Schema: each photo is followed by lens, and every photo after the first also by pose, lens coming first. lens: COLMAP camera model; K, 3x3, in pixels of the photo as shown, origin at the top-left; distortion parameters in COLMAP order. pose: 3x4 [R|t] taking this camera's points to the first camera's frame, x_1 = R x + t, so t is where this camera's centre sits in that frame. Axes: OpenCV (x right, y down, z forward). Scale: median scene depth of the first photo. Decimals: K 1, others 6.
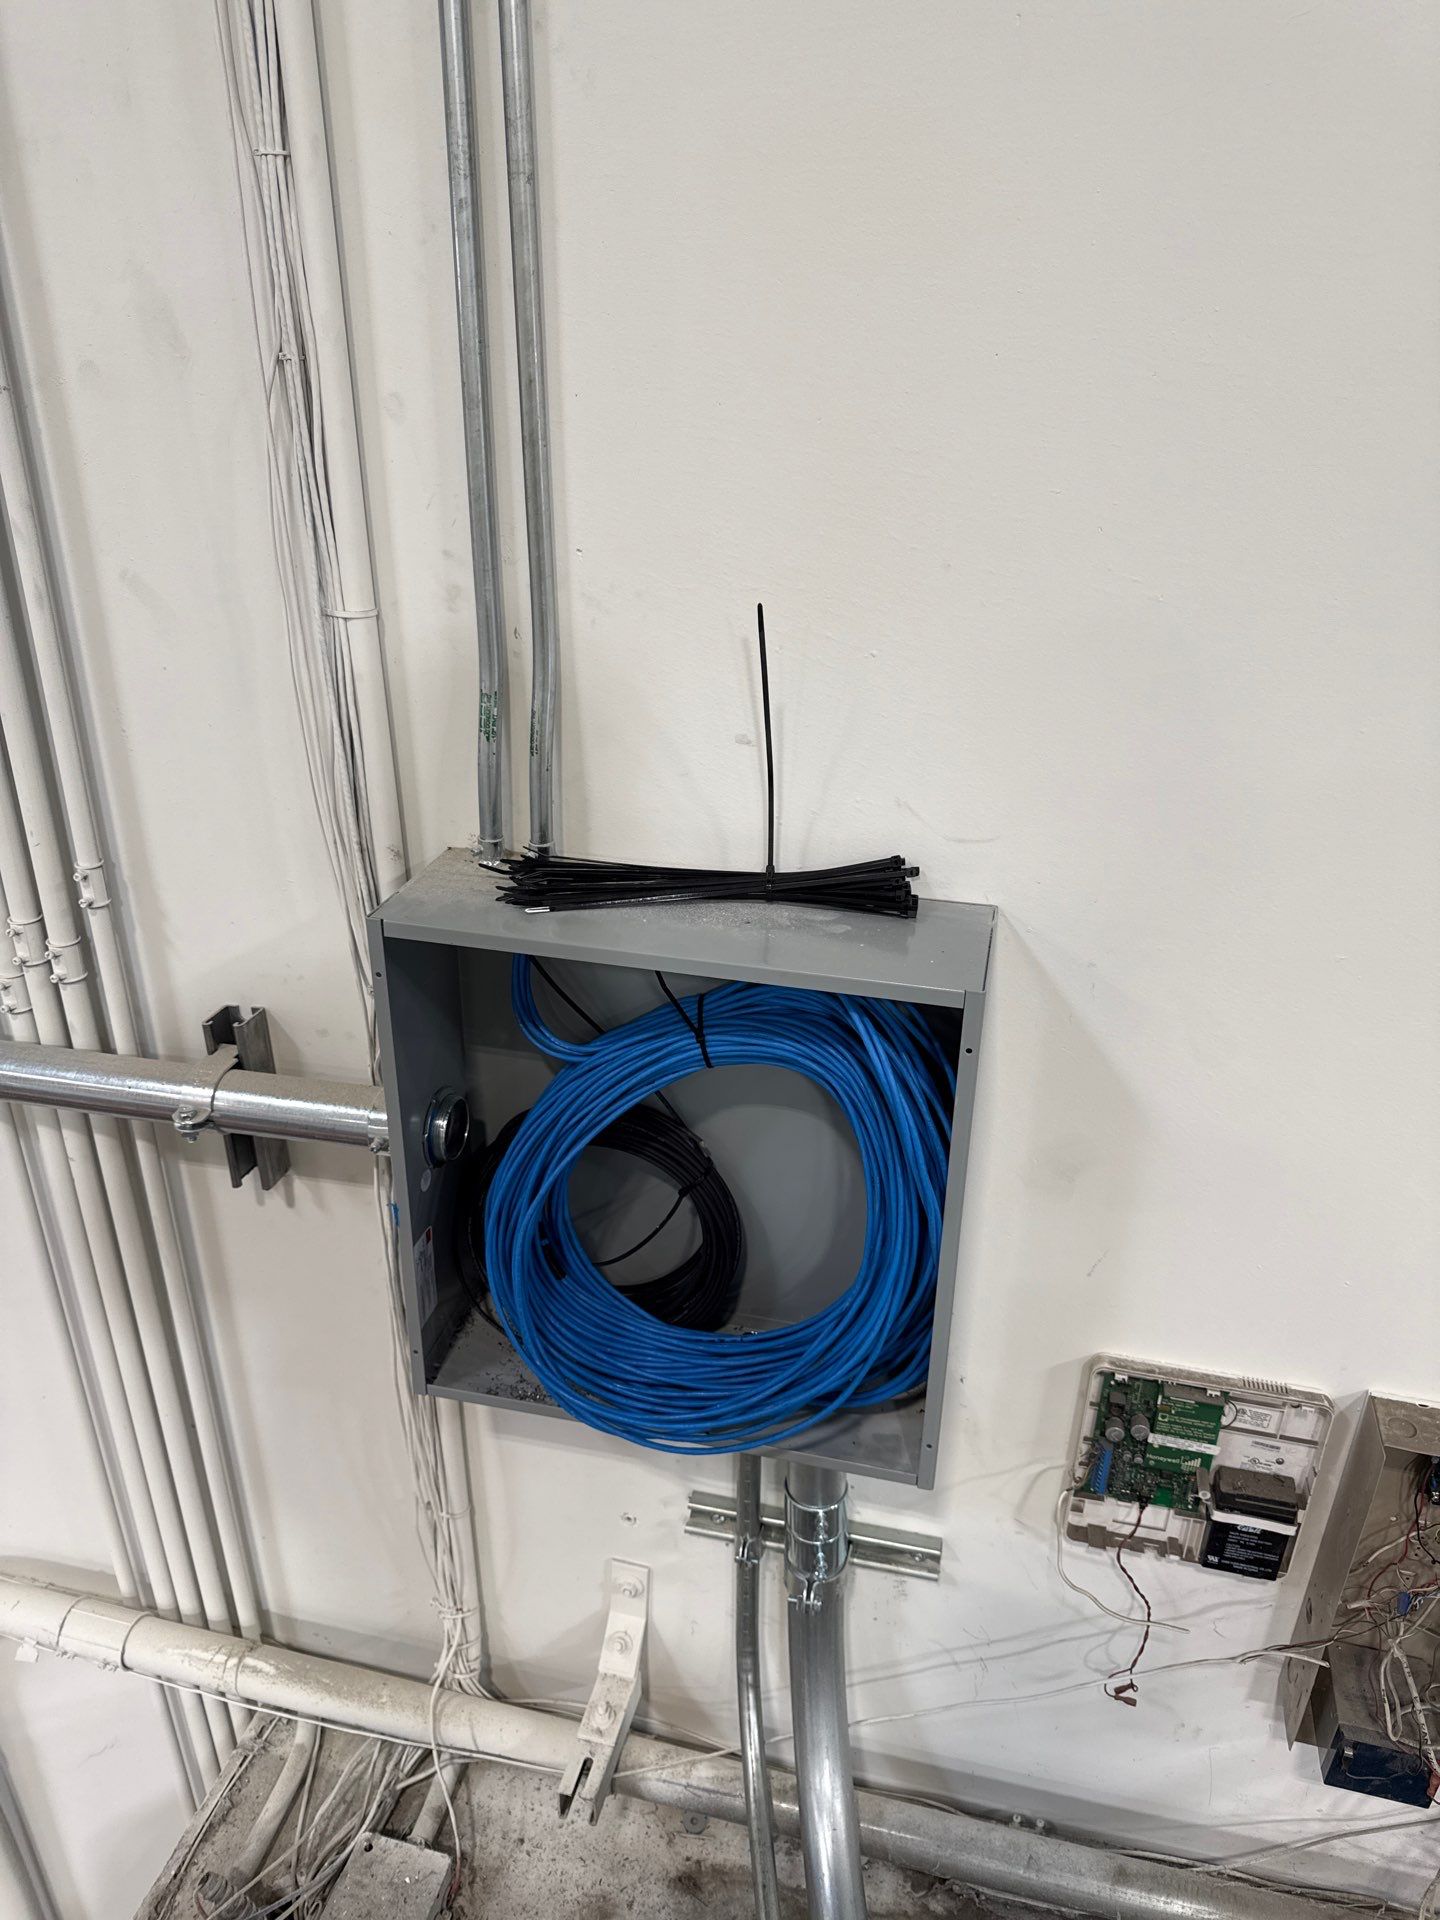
lens RADIAL K [[1353.6, 0, 715.2], [0, 1353.6, 967.9], [0, 0, 1]] dist [0.014358, -0.012605]
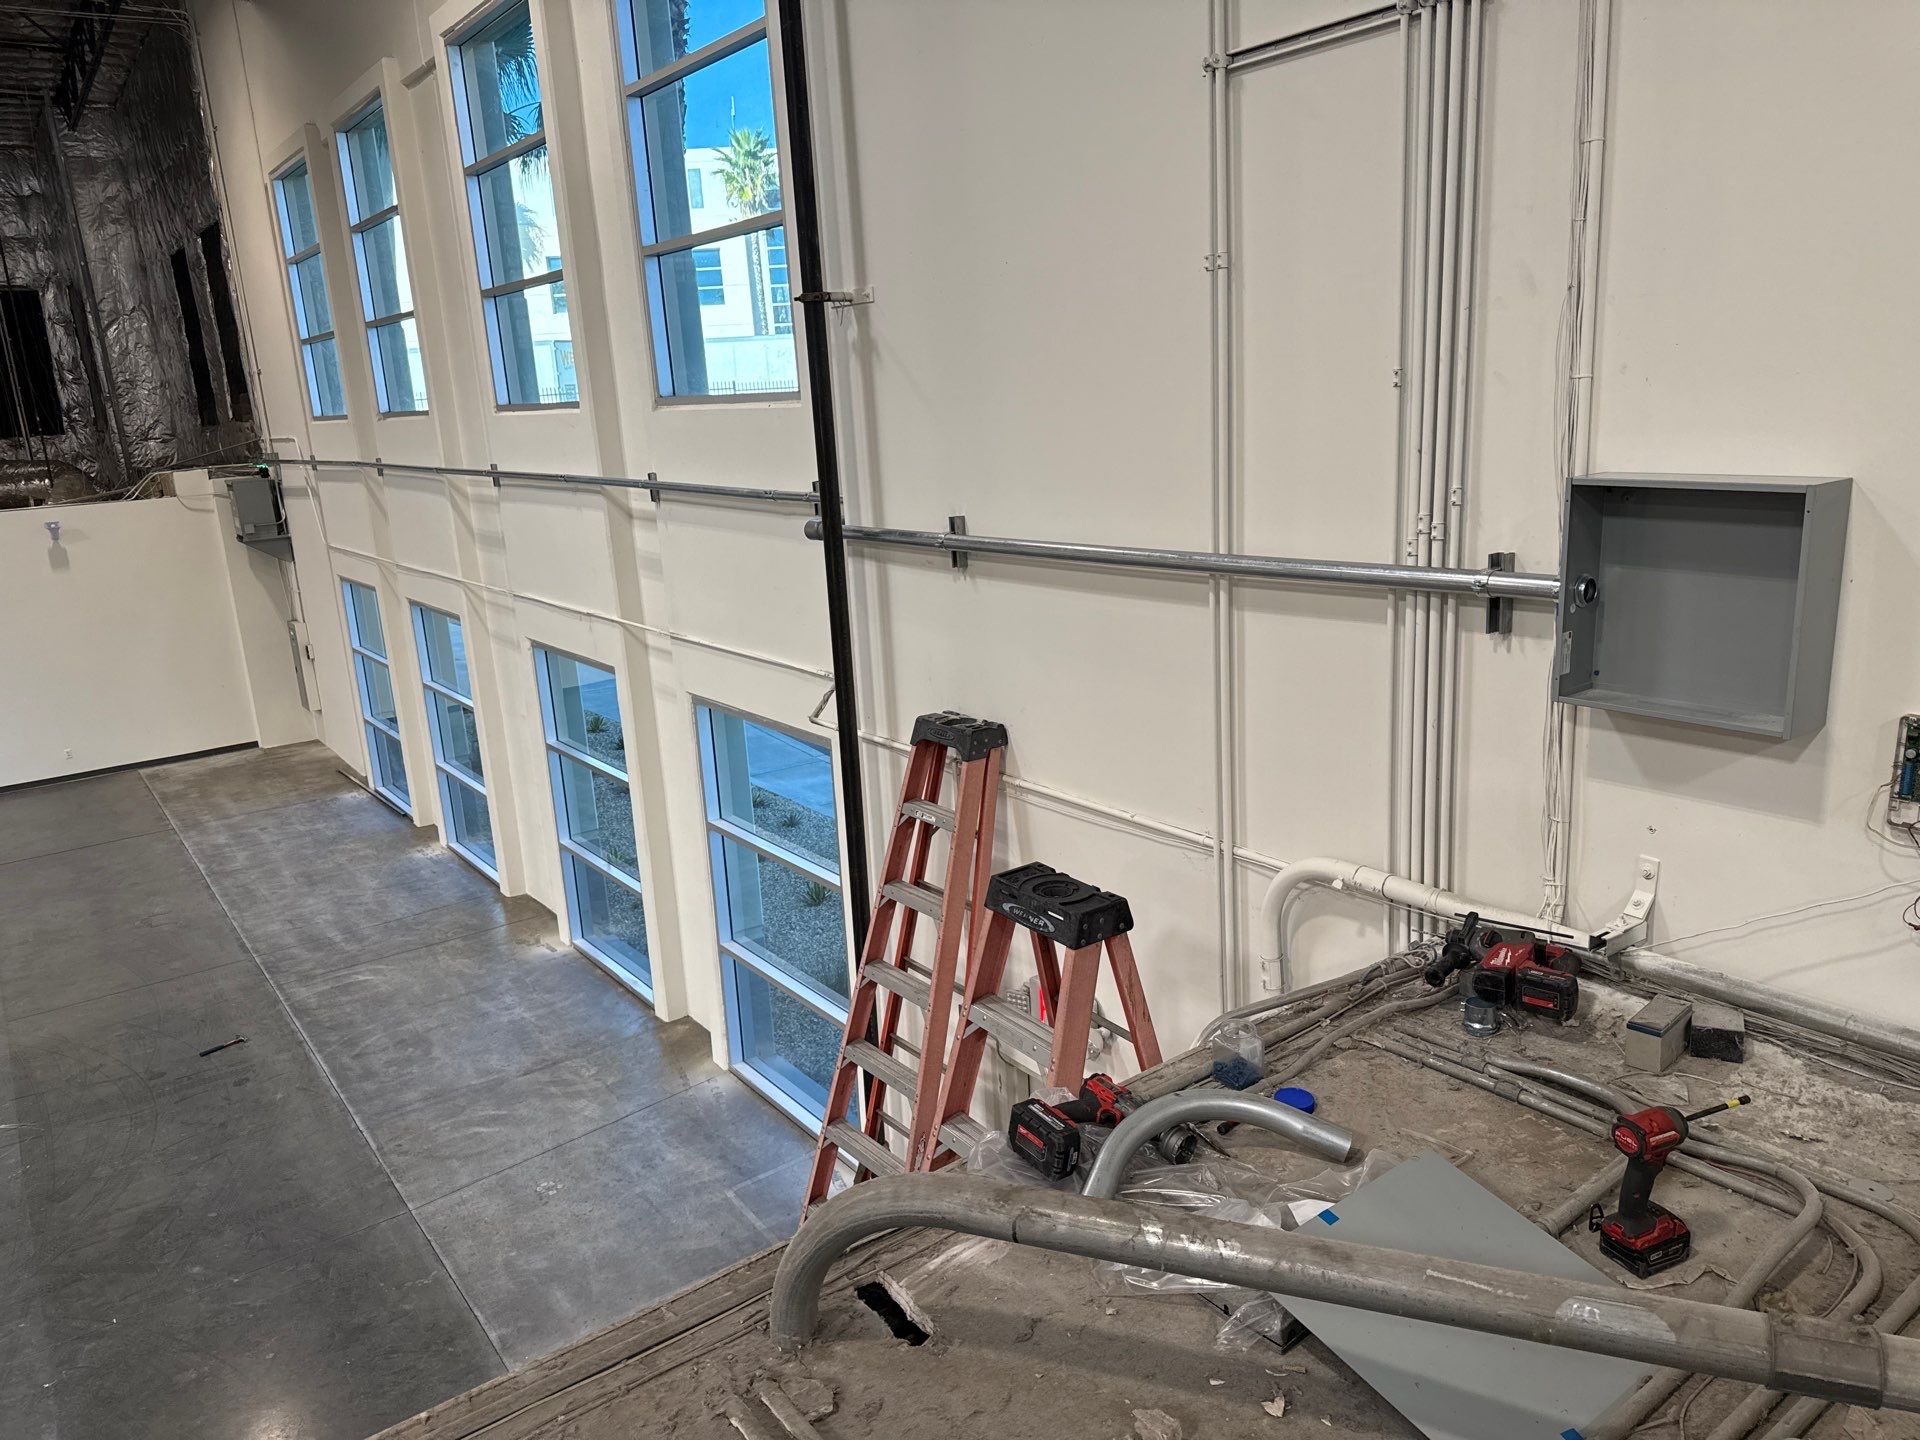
lens RADIAL K [[1353.6, 0, 987.7], [0, 1353.6, 718.6], [0, 0, 1]] dist [0.014358, -0.012605]
pose [[0.774731, 0.100666, -0.624226, 0.468419], [-0.232820, 0.963298, -0.133607, 0.848805], [0.587866, 0.248842, 0.769735, -1.309656]]
